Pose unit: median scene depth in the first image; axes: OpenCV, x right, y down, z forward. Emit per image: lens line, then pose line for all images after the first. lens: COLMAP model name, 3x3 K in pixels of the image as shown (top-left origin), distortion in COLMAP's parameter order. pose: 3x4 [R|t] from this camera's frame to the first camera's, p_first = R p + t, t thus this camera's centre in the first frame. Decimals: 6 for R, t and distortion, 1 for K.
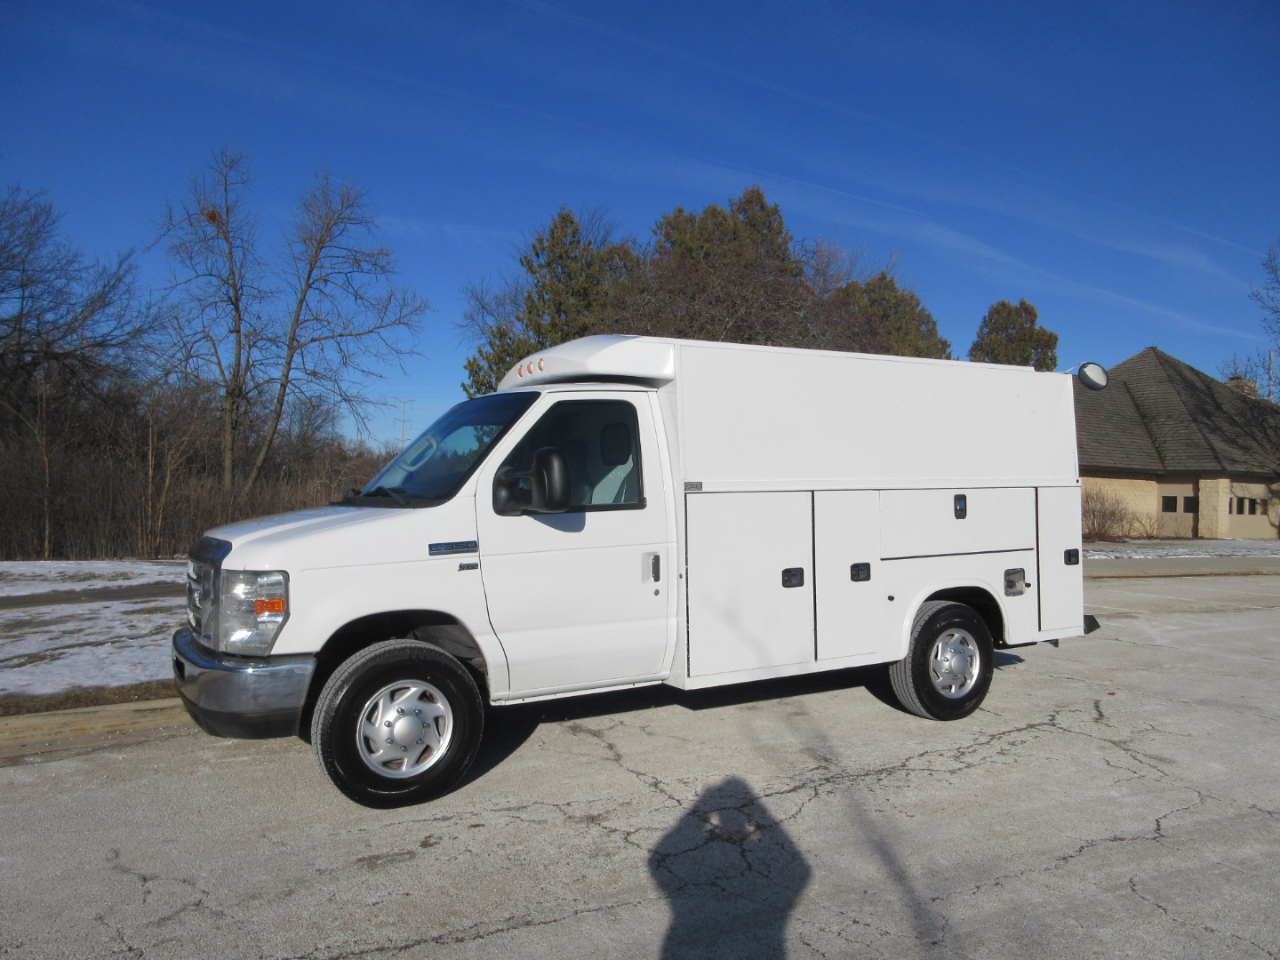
lens RADIAL K [[968.3, 0, 640.0], [0, 968.3, 480.0], [0, 0, 1]] dist [0.003584, 0.004672]
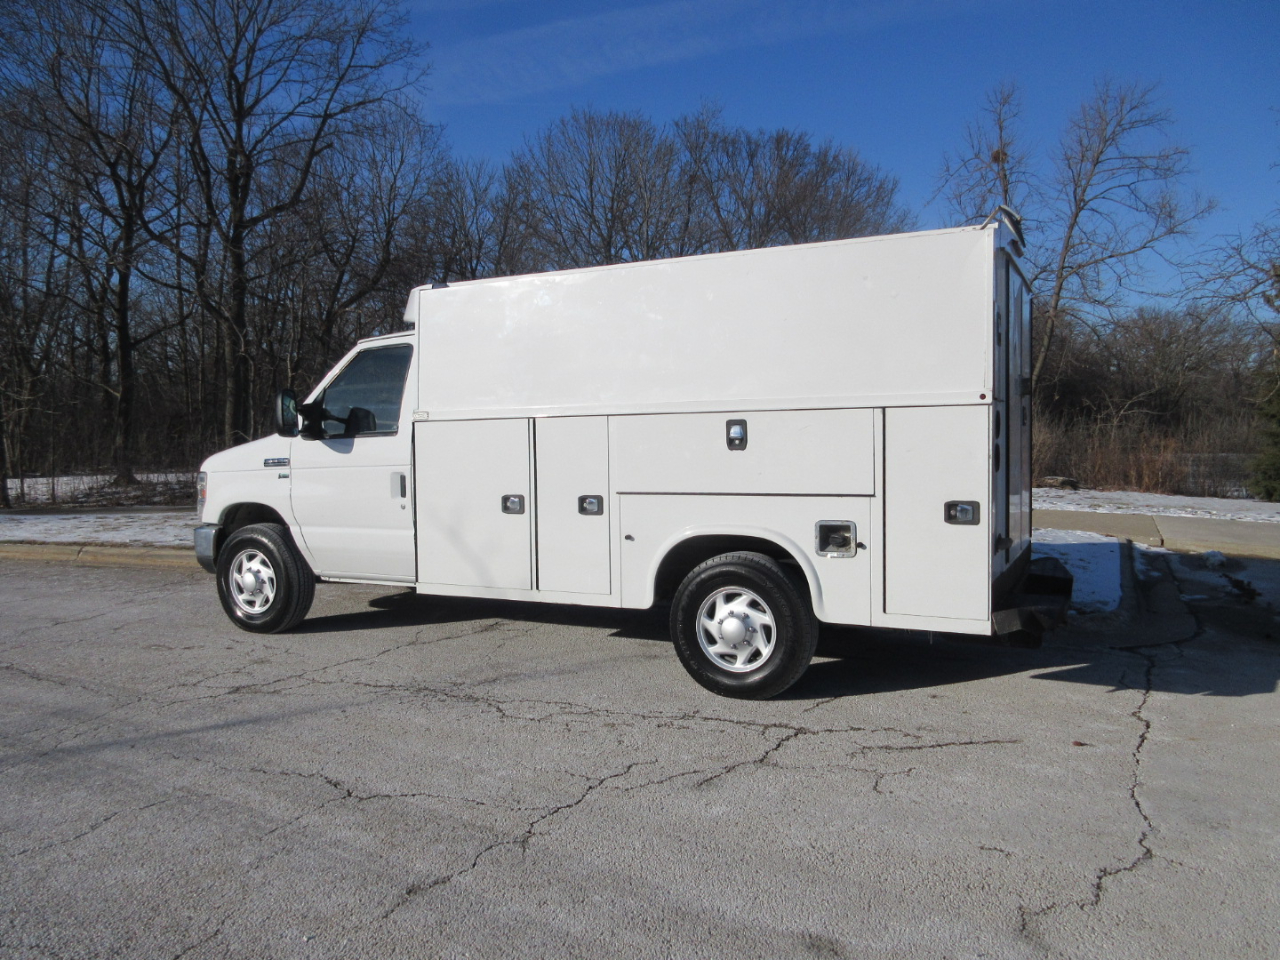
lens RADIAL K [[968.5, 0, 640.8], [0, 968.5, 482.1], [0, 0, 1]] dist [0.003954, 0.009654]
pose [[0.550812, 0.041448, -0.833599, 1.002020], [0.014327, 0.998149, 0.059096, 0.018794], [0.834506, -0.044494, 0.549199, 0.521799]]
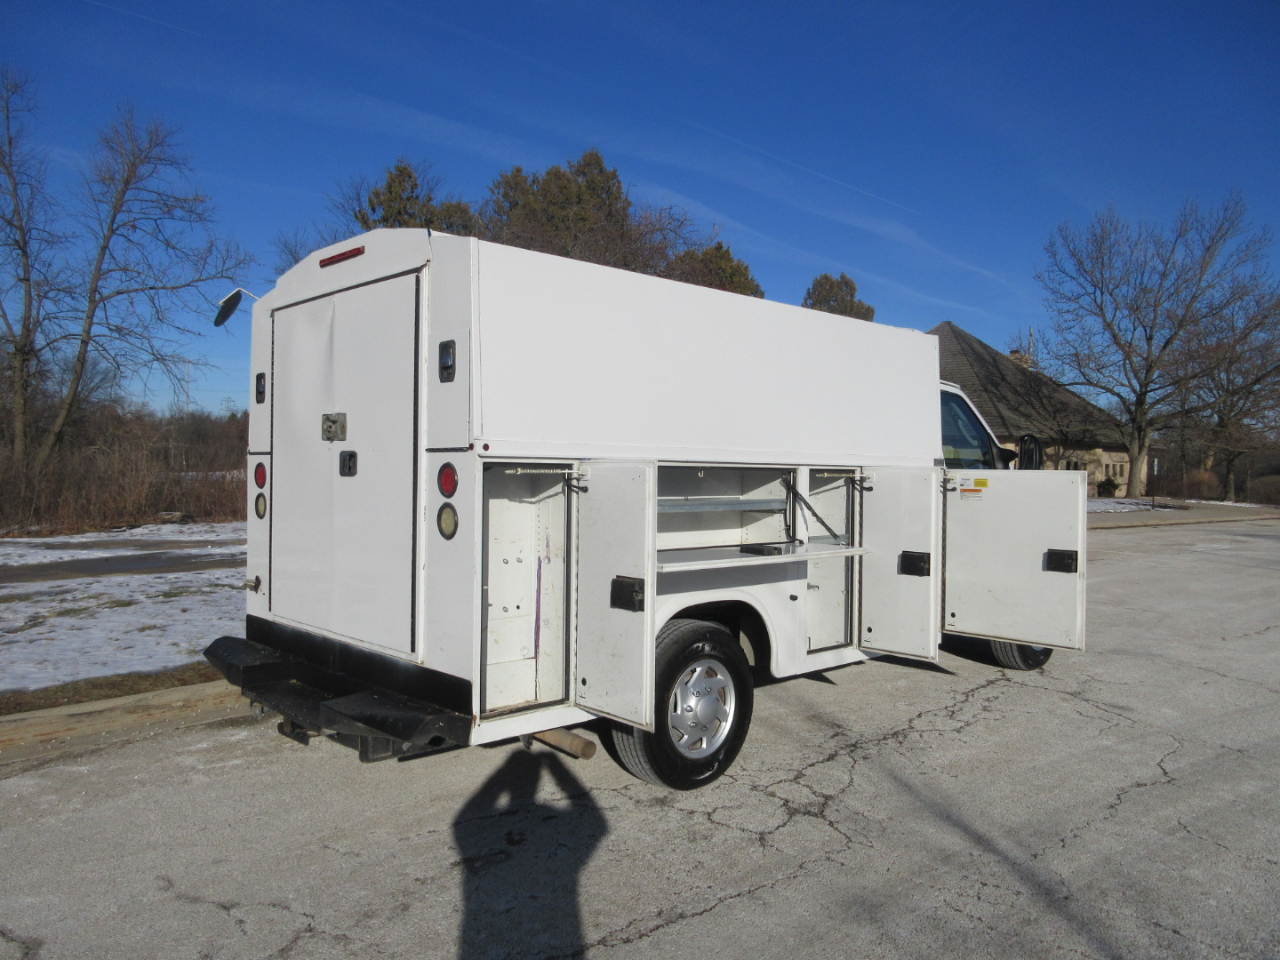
lens RADIAL K [[969.3, 0, 638.7], [0, 969.3, 480.3], [0, 0, 1]] dist [0.005148, 0.004858]
pose [[0.980236, -0.008543, 0.197649, -0.193837], [0.001211, 0.999308, 0.037185, -0.009676], [-0.197830, -0.036211, 0.979567, 0.037488]]
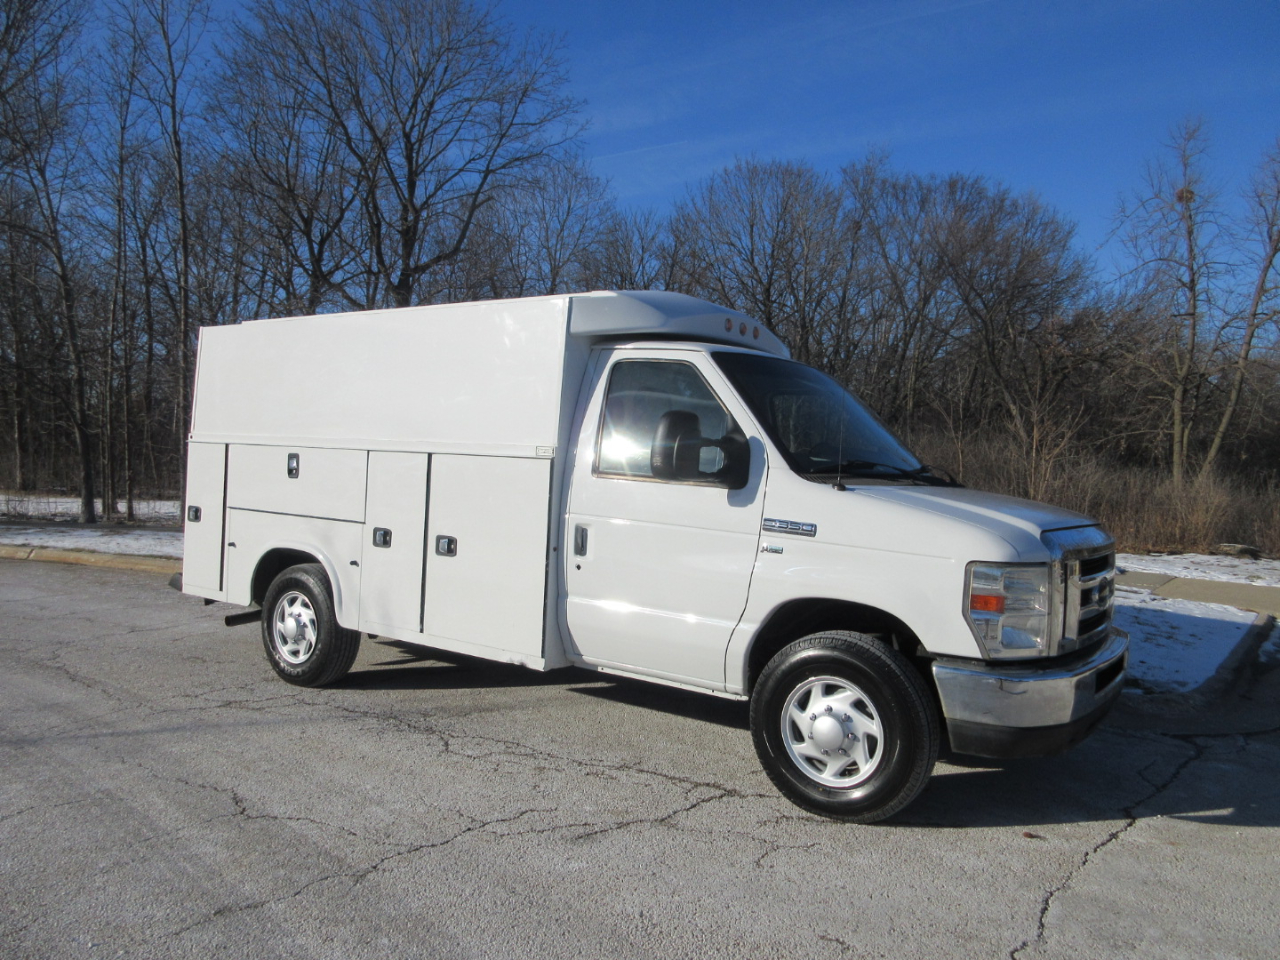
lens RADIAL K [[968.5, 0, 640.8], [0, 968.5, 482.1], [0, 0, 1]] dist [0.003954, 0.009654]
pose [[0.386897, 0.018476, -0.921938, 1.077891], [-0.018026, 0.999760, 0.012471, 0.022933], [0.921947, 0.011794, 0.387137, 0.696026]]
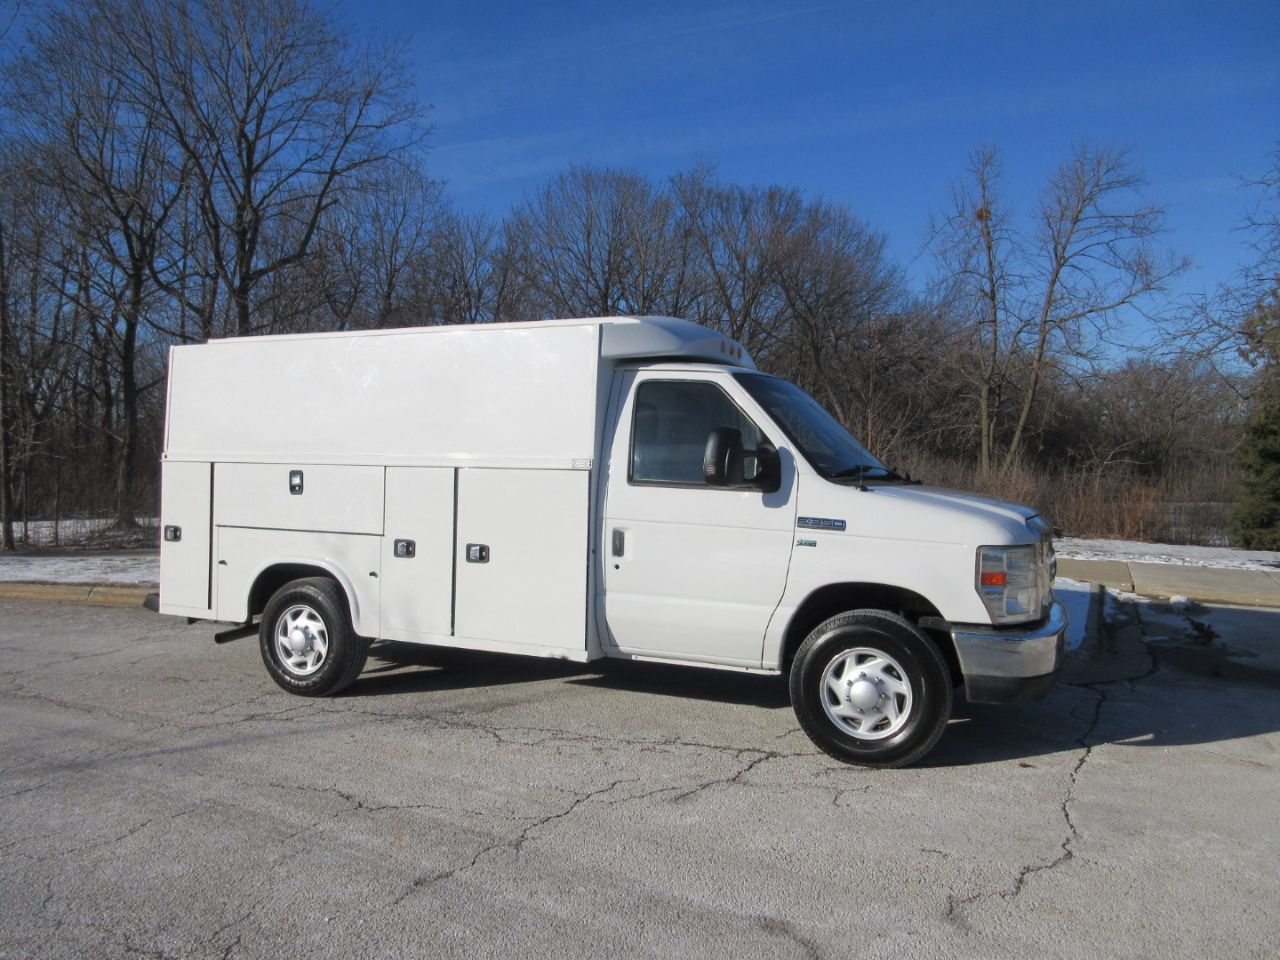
lens RADIAL K [[968.5, 0, 640.8], [0, 968.5, 482.1], [0, 0, 1]] dist [0.003954, 0.009654]
pose [[0.554074, 0.003779, -0.832459, 1.075460], [0.009882, 0.999889, 0.011117, 0.016469], [0.832409, -0.014386, 0.553976, 0.484296]]
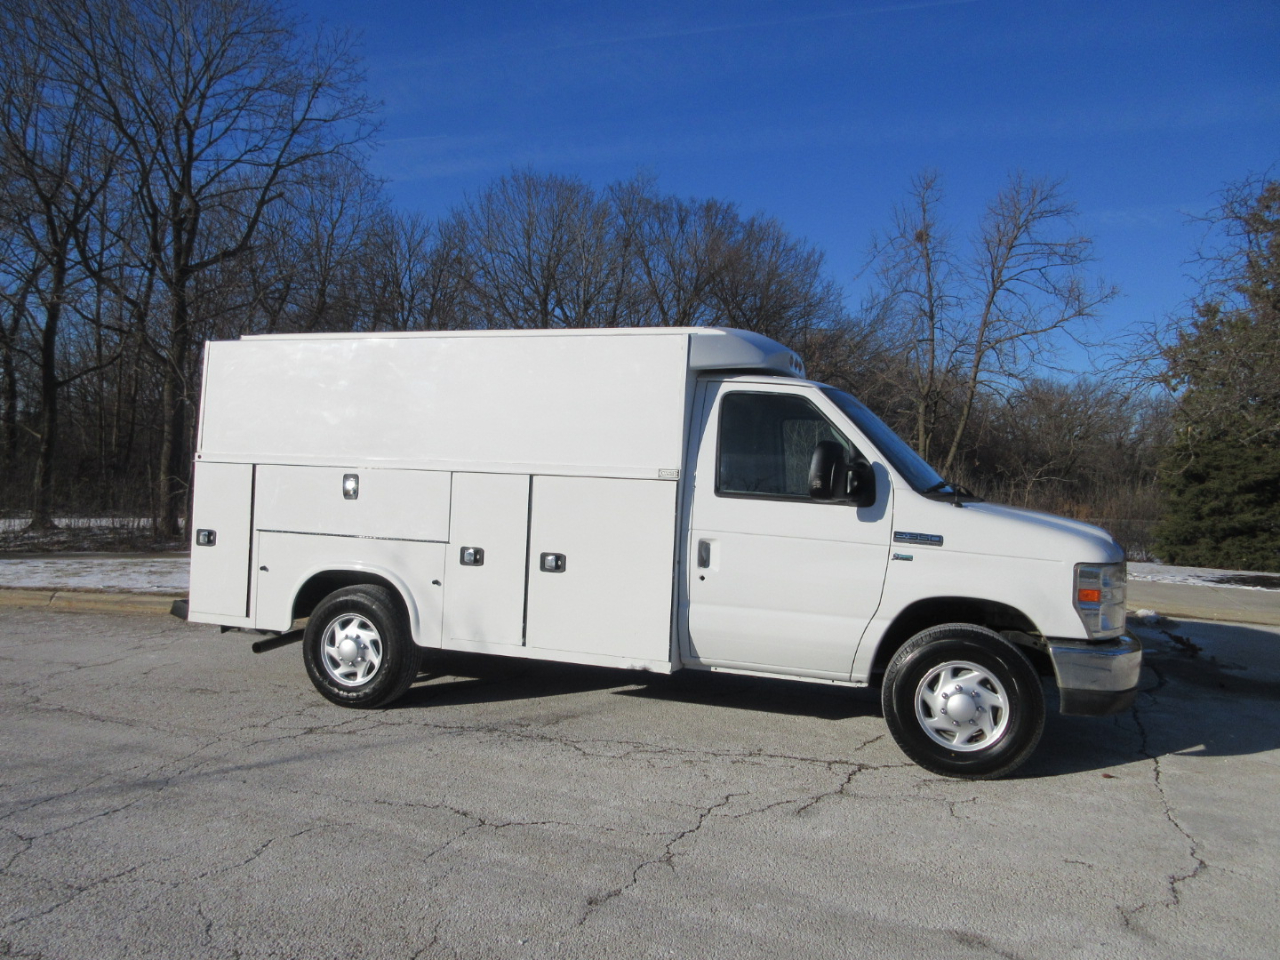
lens RADIAL K [[969.3, 0, 638.7], [0, 969.3, 480.3], [0, 0, 1]] dist [0.005148, 0.004858]
pose [[0.625643, 0.007485, -0.780074, 0.978333], [-0.010206, 0.999947, 0.001409, 0.013155], [0.780043, 0.007080, 0.625686, 0.355076]]
